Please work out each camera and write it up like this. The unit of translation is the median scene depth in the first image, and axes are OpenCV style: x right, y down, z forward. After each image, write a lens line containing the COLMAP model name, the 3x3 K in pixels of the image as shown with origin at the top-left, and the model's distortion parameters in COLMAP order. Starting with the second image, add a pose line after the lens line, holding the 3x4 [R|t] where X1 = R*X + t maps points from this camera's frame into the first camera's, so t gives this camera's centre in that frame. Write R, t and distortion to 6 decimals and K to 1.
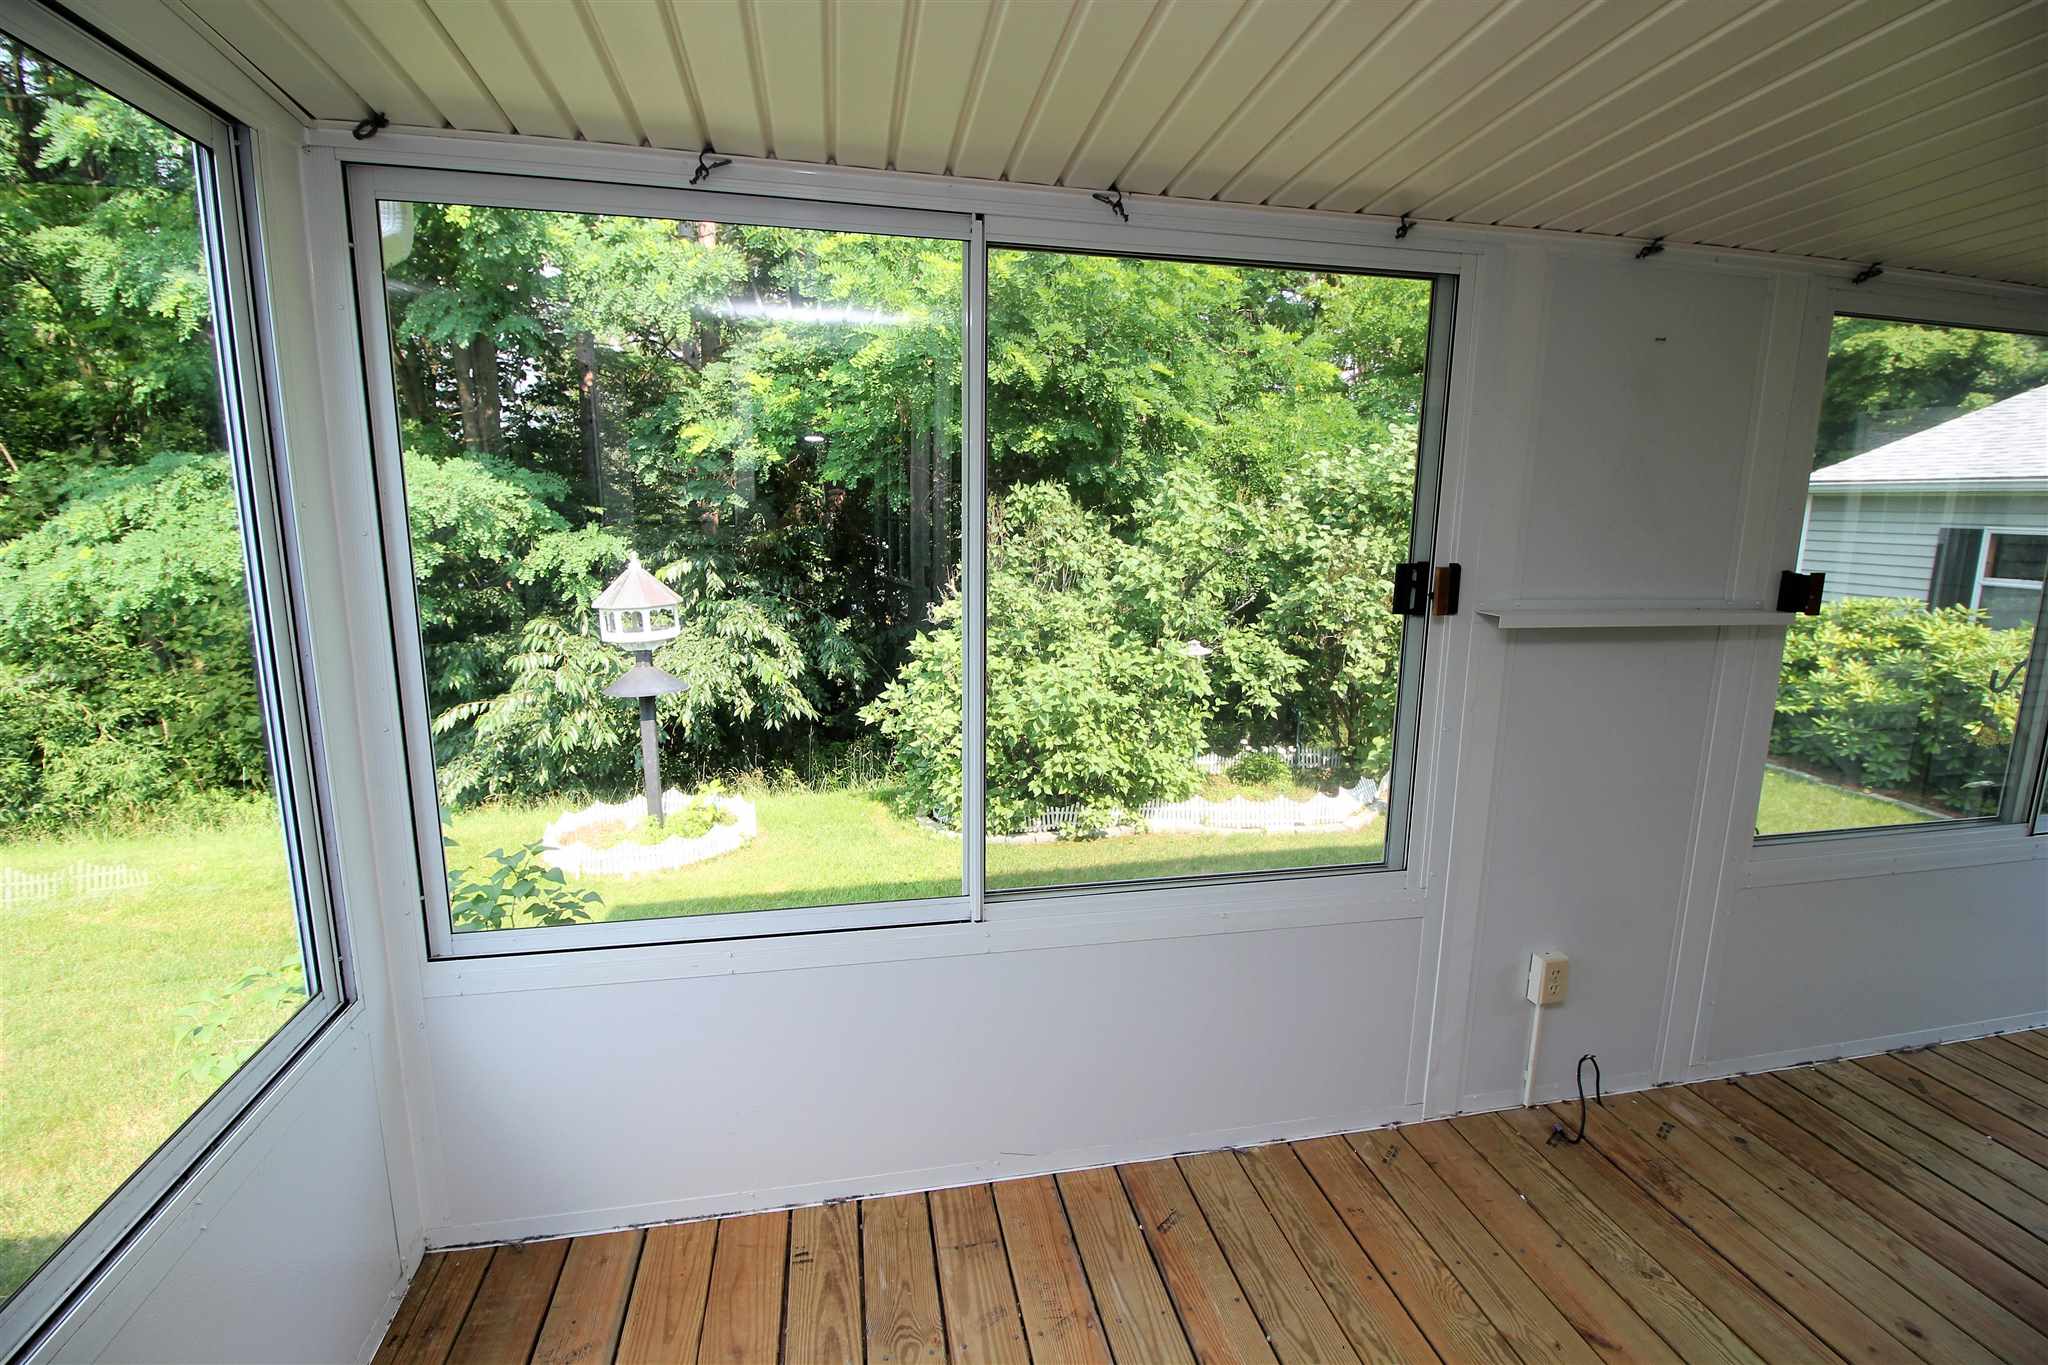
lens RADIAL K [[949.8, 0, 1036.3], [0, 949.8, 683.4], [0, 0, 1]] dist [0.003073, -0.015180]
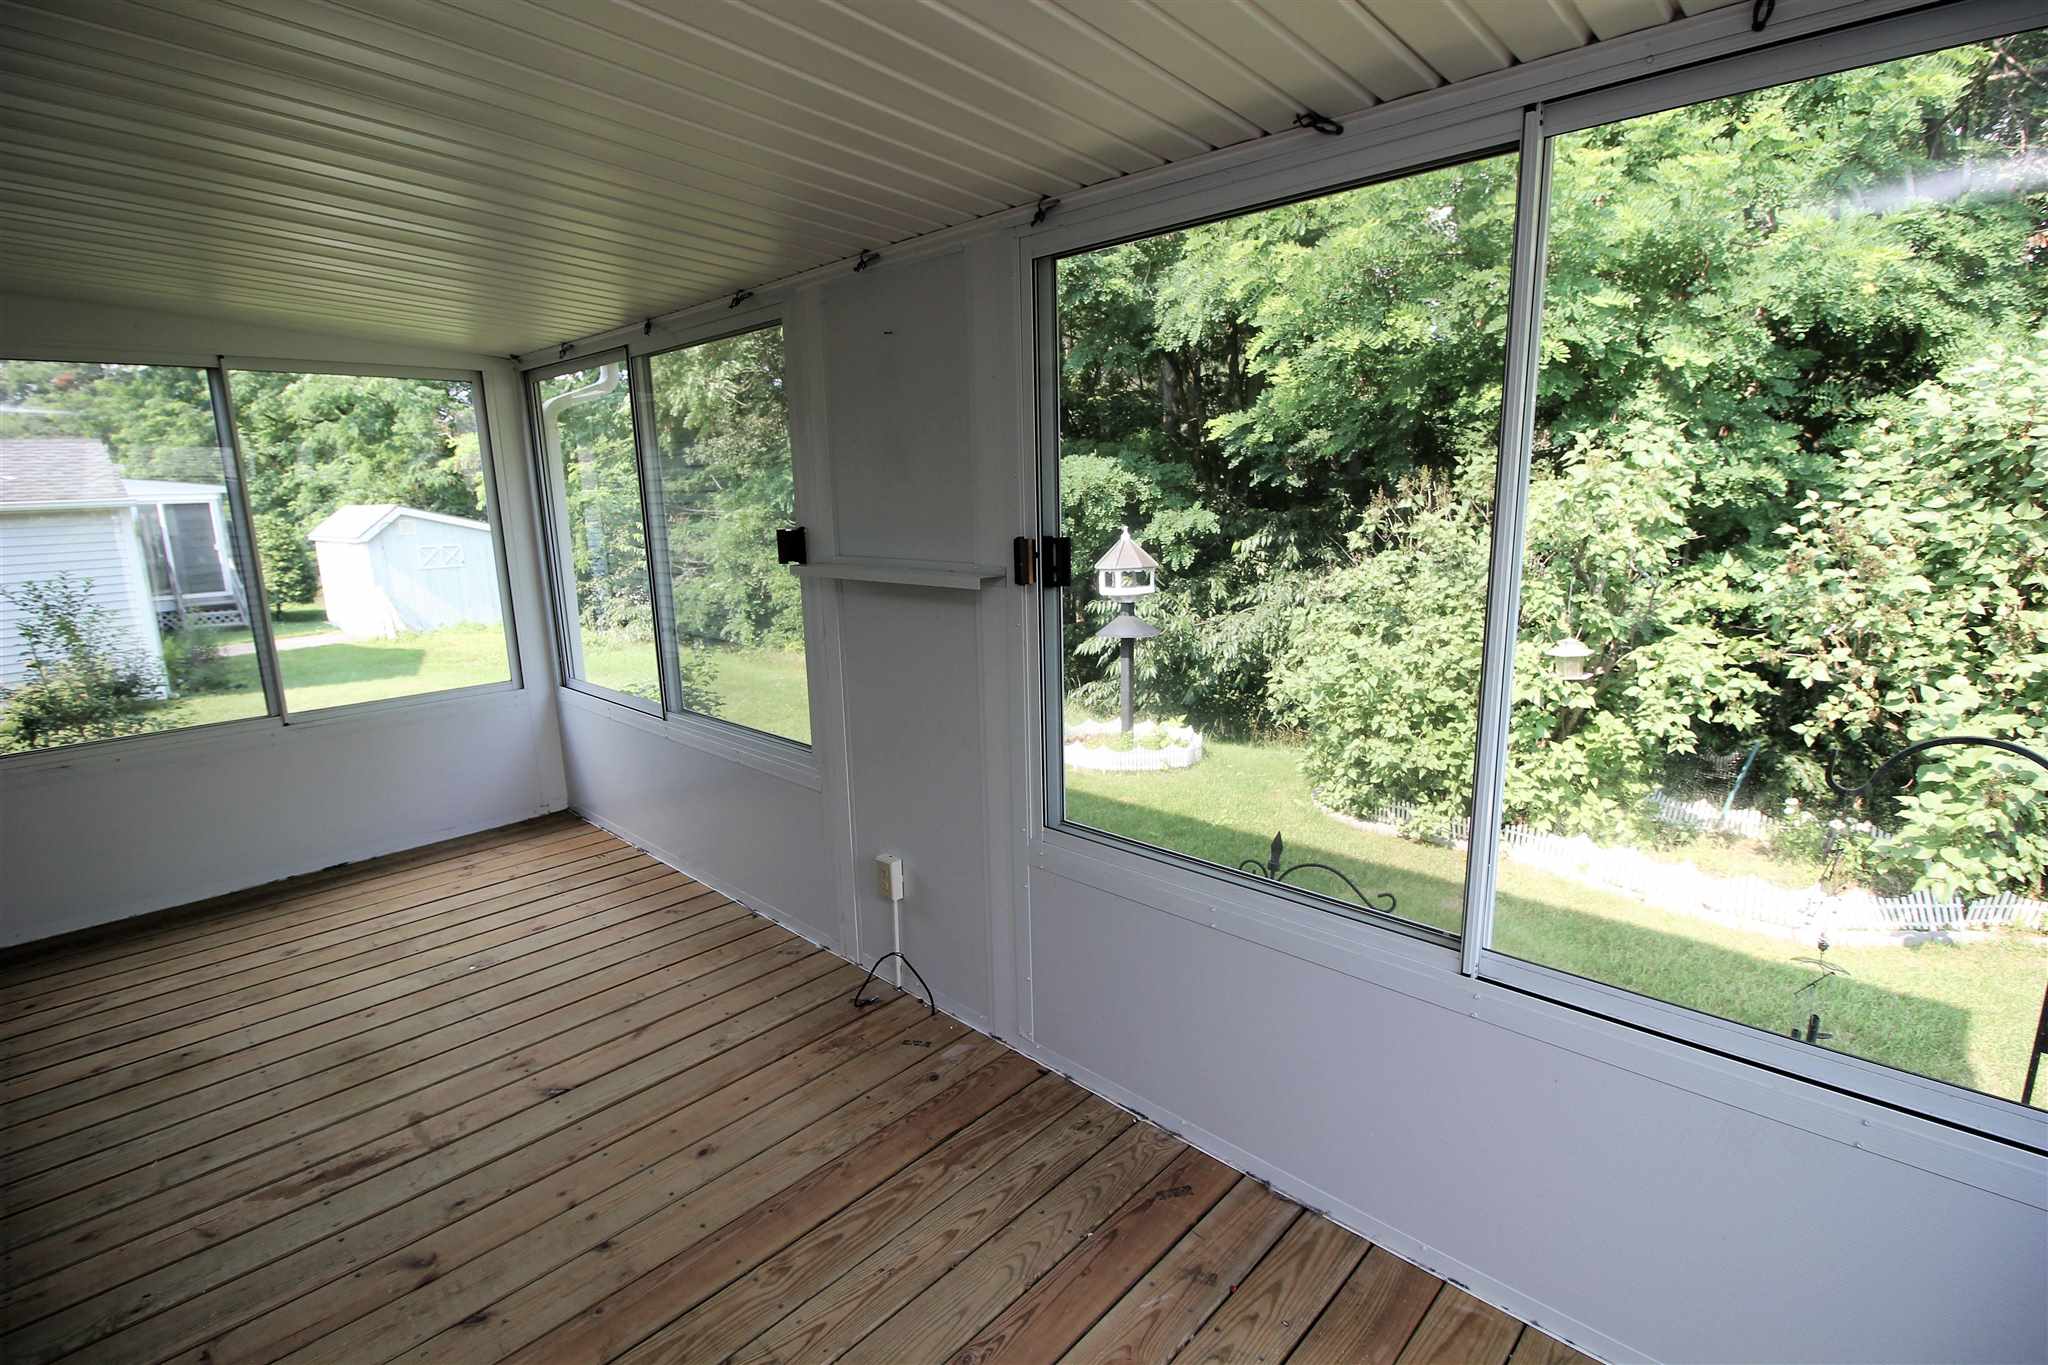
lens RADIAL K [[949.8, 0, 1036.3], [0, 949.8, 683.4], [0, 0, 1]] dist [0.003073, -0.015180]
pose [[0.571339, 0.144415, -0.807908, 1.424717], [-0.129430, 0.987933, 0.085064, -0.048321], [0.810444, 0.055967, 0.583136, 0.399443]]
